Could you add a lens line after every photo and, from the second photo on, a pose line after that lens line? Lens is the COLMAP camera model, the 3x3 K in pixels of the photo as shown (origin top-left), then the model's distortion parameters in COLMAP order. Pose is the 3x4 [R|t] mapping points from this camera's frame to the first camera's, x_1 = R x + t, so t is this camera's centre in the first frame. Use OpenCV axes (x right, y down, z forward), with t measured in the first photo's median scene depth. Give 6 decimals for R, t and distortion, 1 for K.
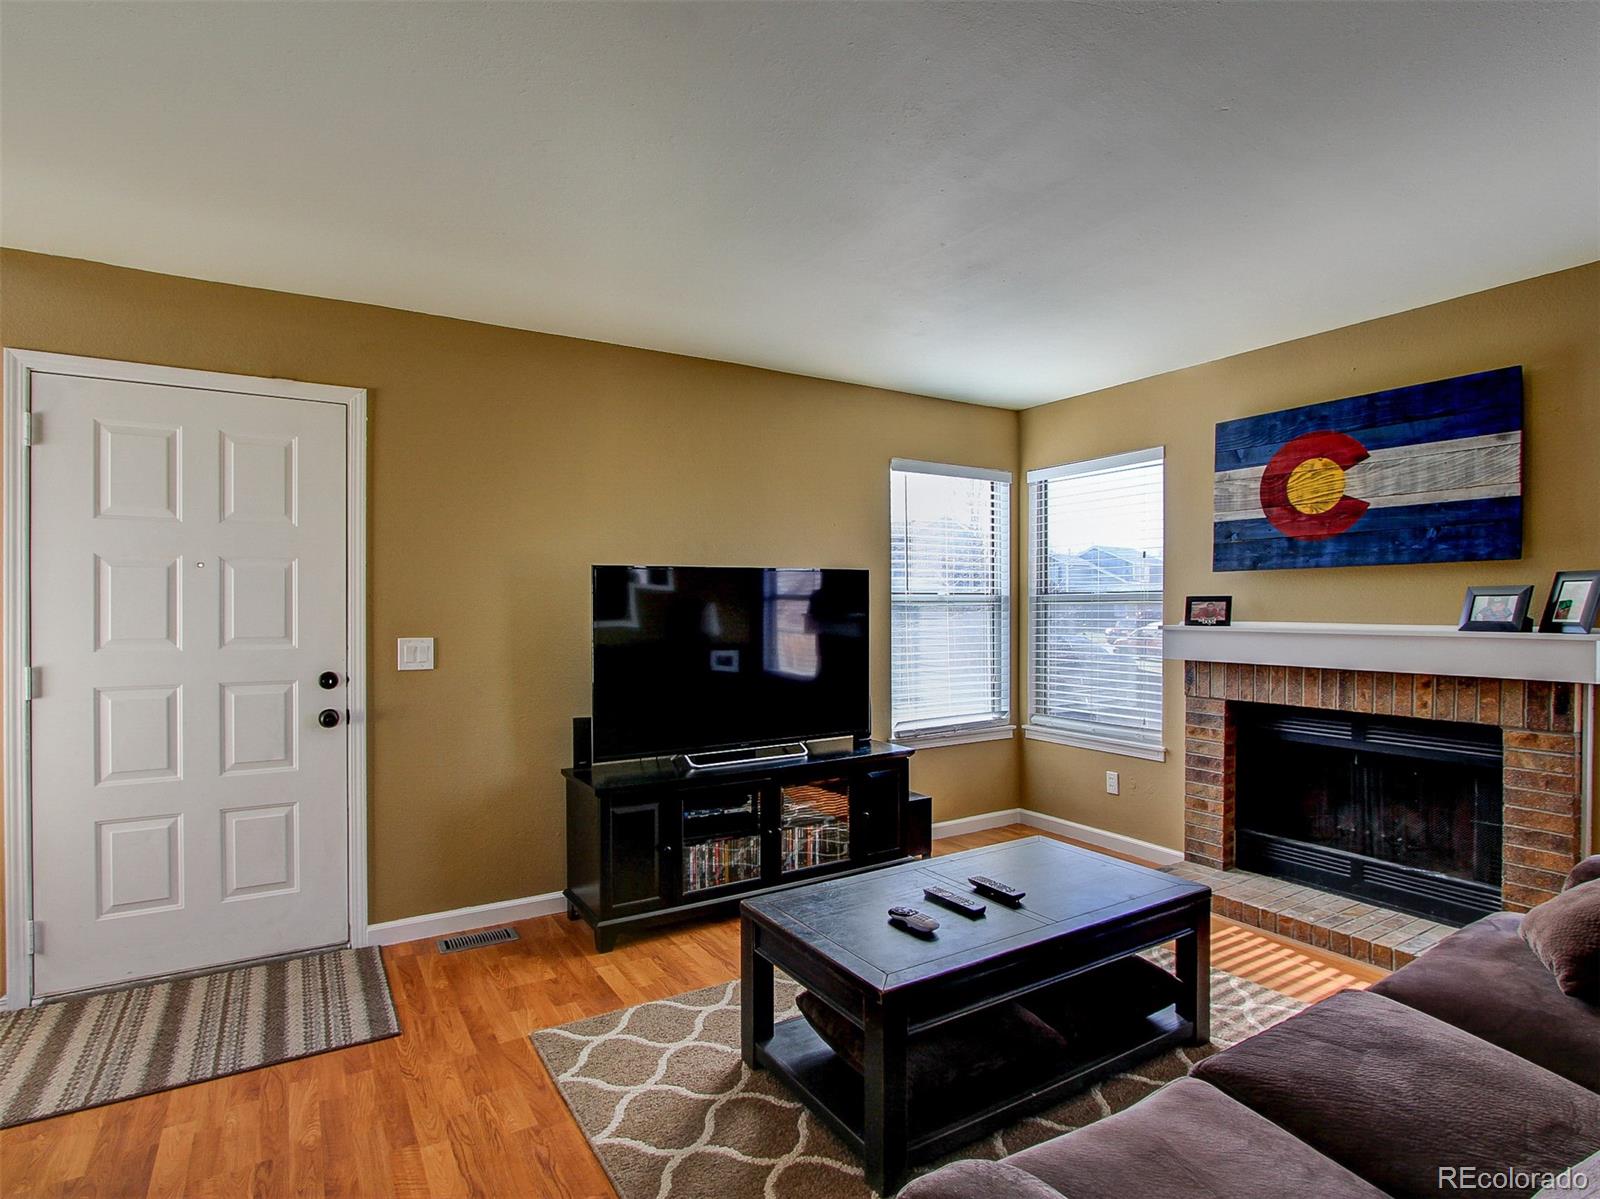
lens RADIAL K [[848.5, 0, 760.6], [0, 848.5, 613.6], [0, 0, 1]] dist [-0.023636, 0.004352]
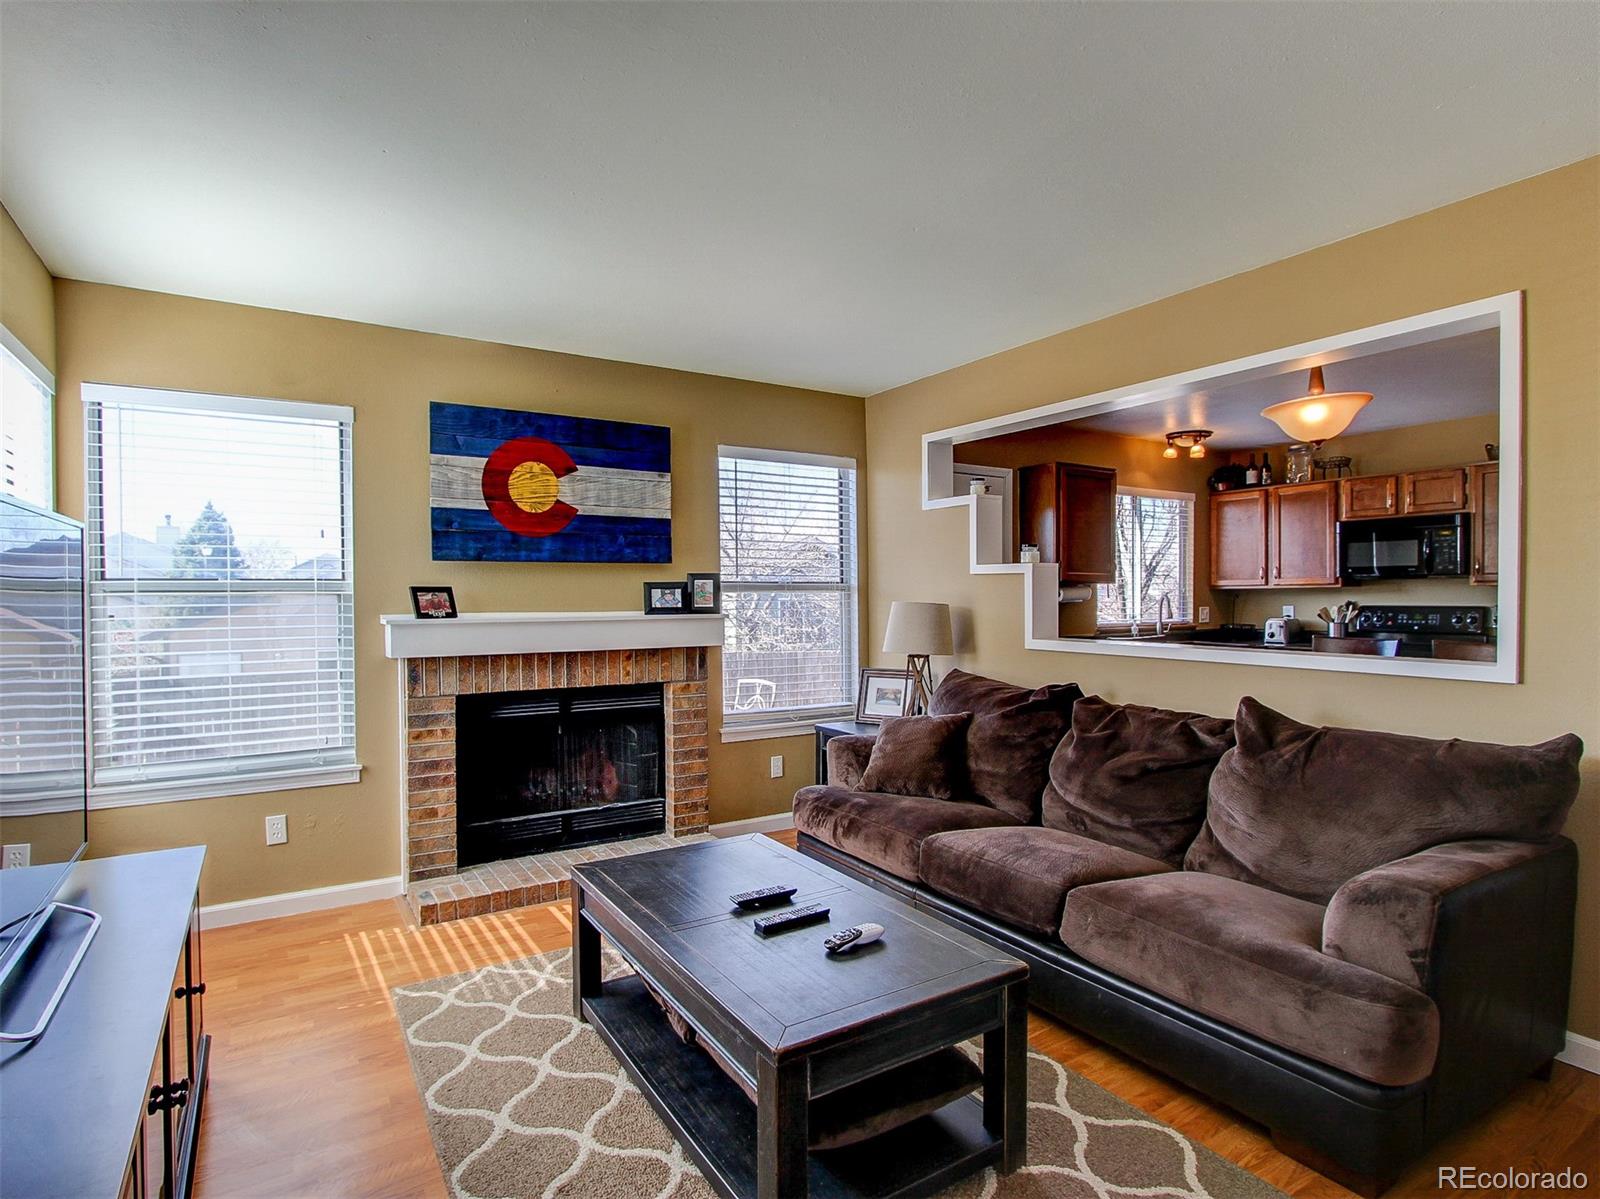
lens RADIAL K [[848.5, 0, 803.6], [0, 848.5, 613.8], [0, 0, 1]] dist [-0.023636, 0.004352]
pose [[-0.052871, -0.016330, 0.998468, -0.435403], [0.016315, 0.999719, 0.017215, -0.000157], [-0.998468, 0.017200, -0.052589, 0.670025]]
